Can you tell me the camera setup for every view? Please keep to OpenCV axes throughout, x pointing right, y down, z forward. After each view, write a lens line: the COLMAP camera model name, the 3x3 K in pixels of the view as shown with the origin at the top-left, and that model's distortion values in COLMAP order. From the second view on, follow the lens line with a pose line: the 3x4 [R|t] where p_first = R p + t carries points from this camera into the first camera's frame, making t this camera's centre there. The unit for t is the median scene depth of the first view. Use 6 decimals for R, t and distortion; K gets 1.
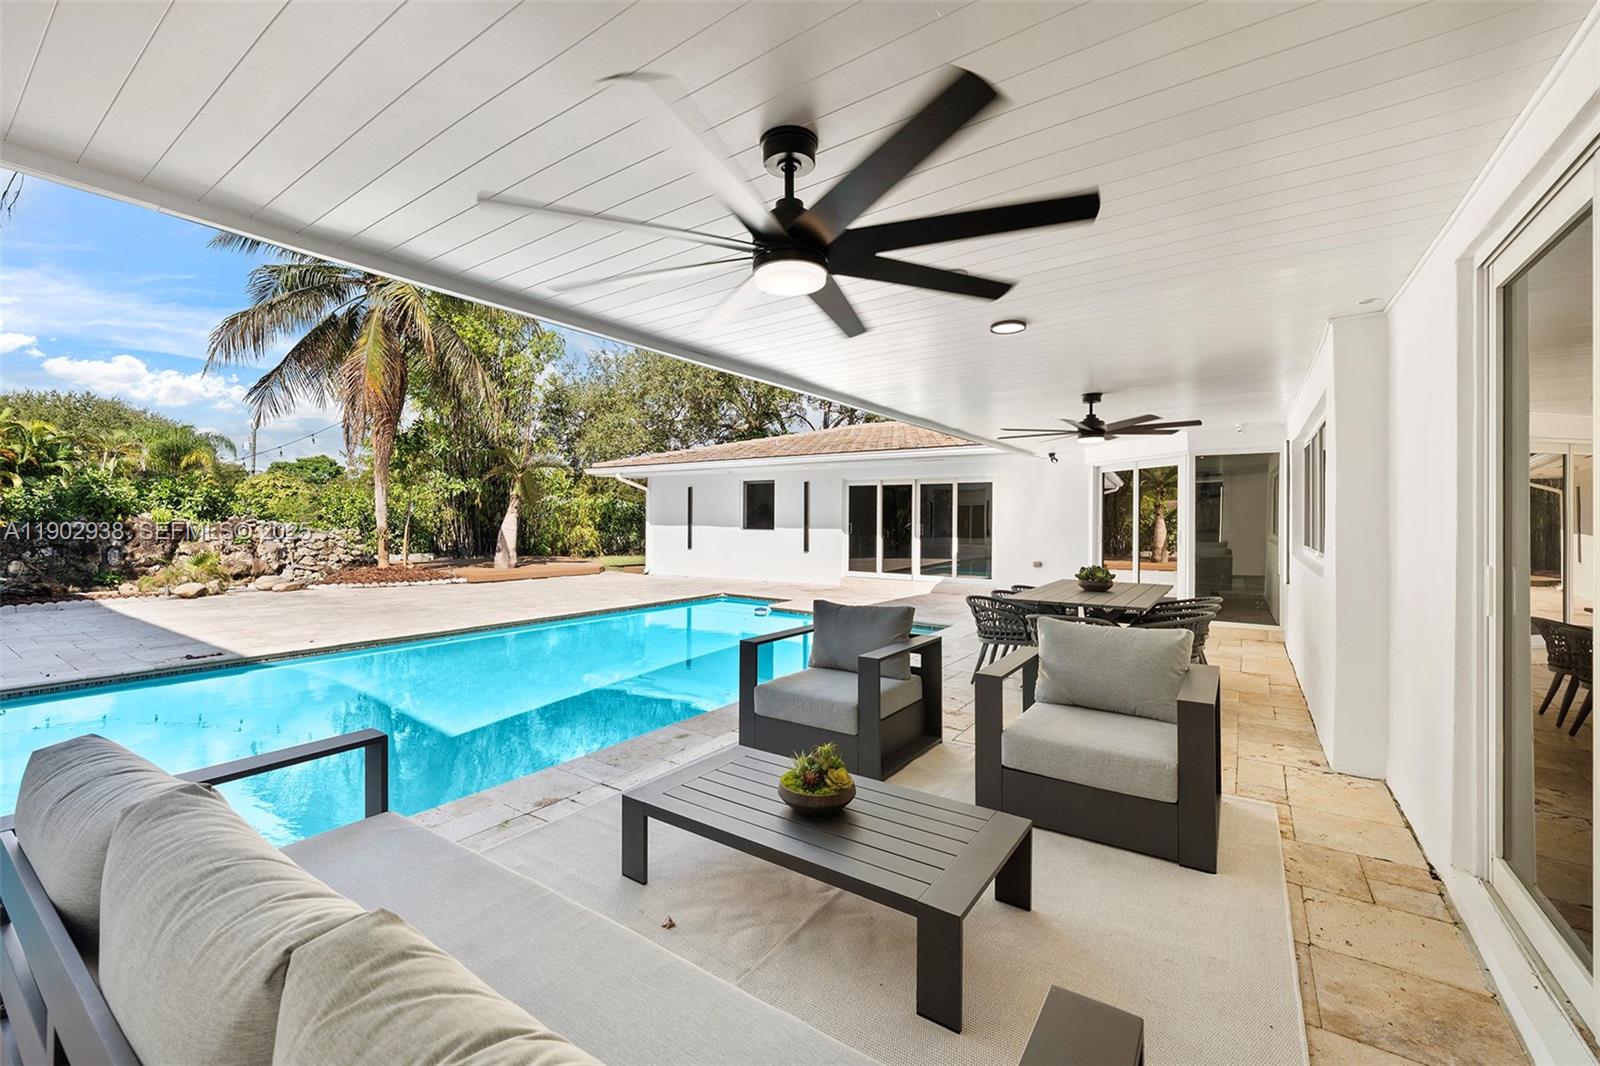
lens RADIAL K [[634.9, 0, 796.2], [0, 634.9, 526.3], [0, 0, 1]] dist [-0.008799, -0.001155]
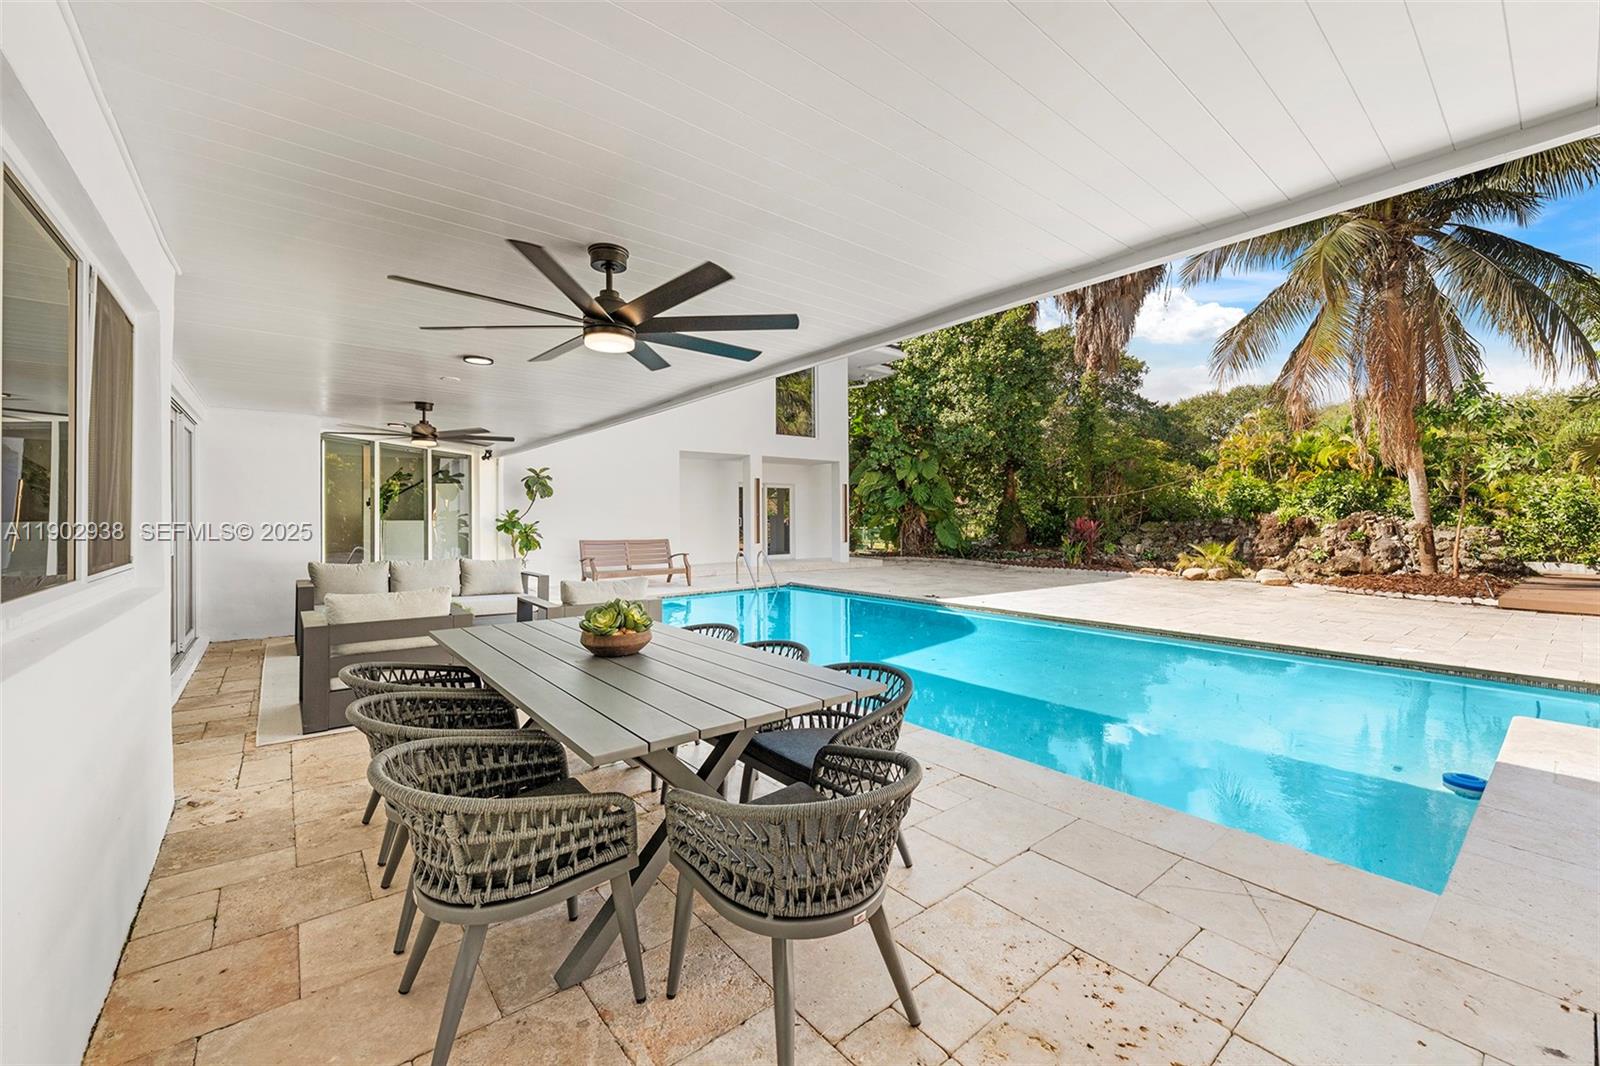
lens RADIAL K [[634.9, 0, 789.8], [0, 634.9, 520.2], [0, 0, 1]] dist [-0.008799, -0.001155]
pose [[-0.281969, -0.001455, -0.959422, 0.300891], [-0.006196, 0.999981, 0.000305, 0.001901], [0.959404, 0.006031, -0.281973, 0.426665]]
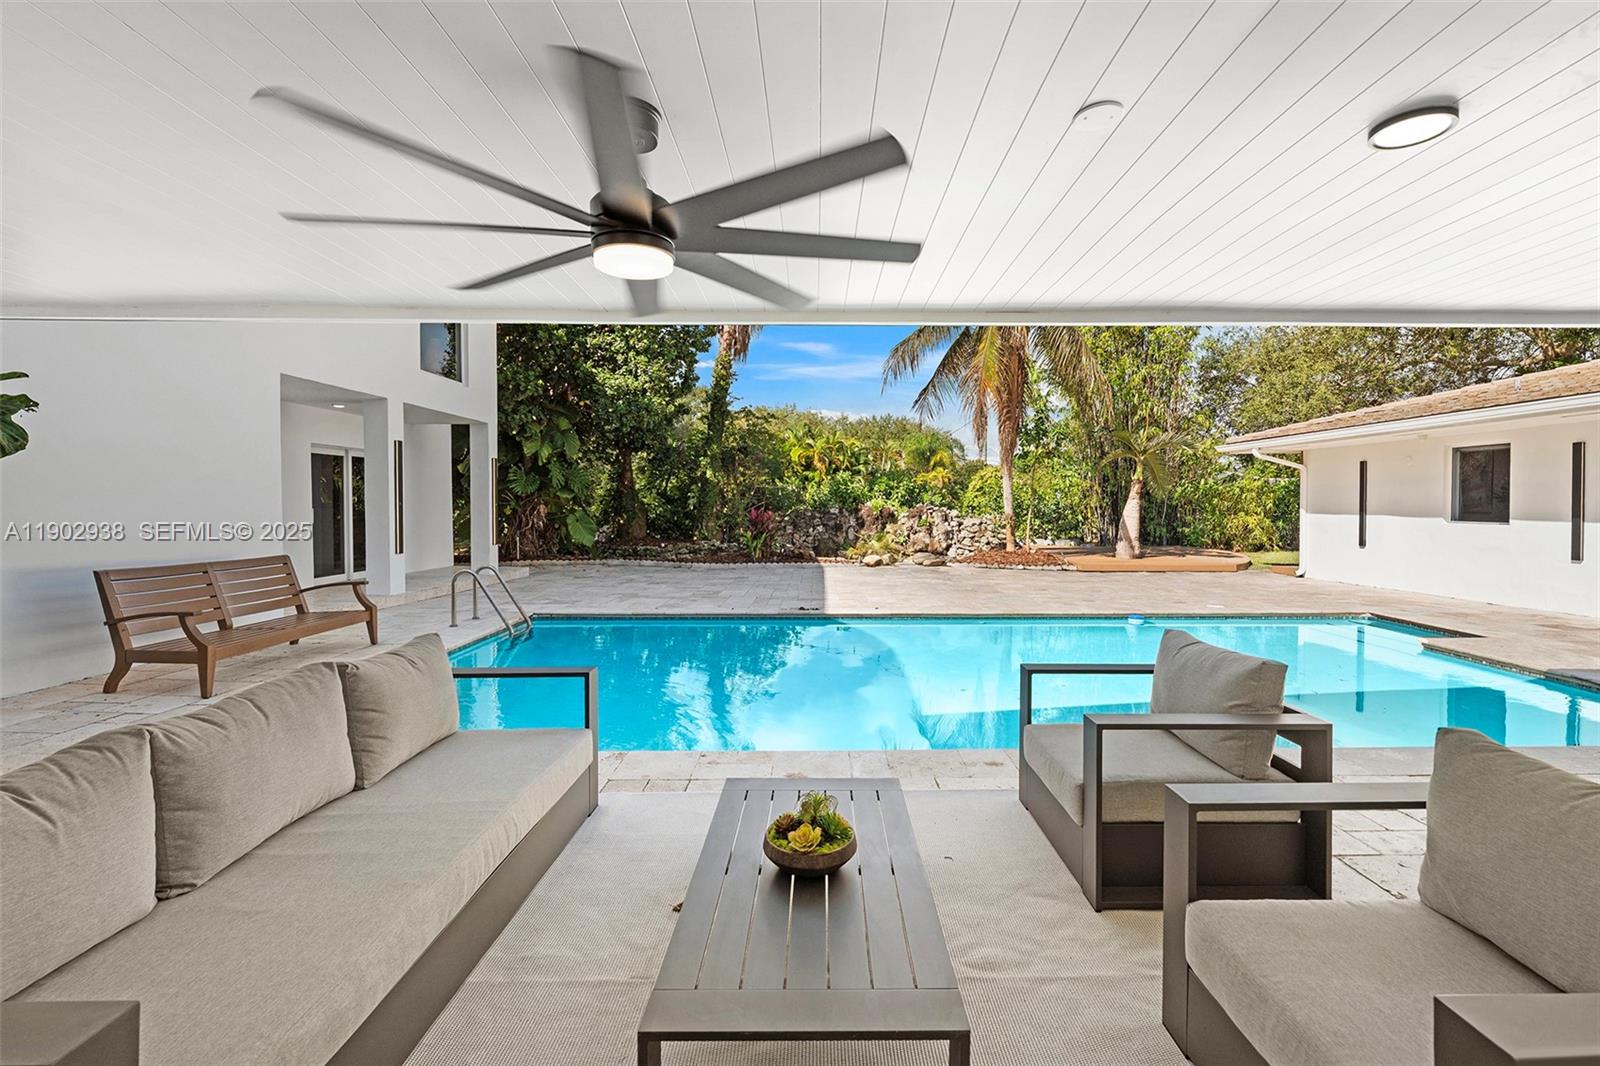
lens RADIAL K [[683.3, 0, 845.8], [0, 683.3, 520.8], [0, 0, 1]] dist [-0.002439, 0.000321]
pose [[0.598773, 0.016122, -0.800756, 0.105100], [-0.006268, 0.999861, 0.015444, -0.002367], [0.800894, -0.004228, 0.598791, 0.069868]]
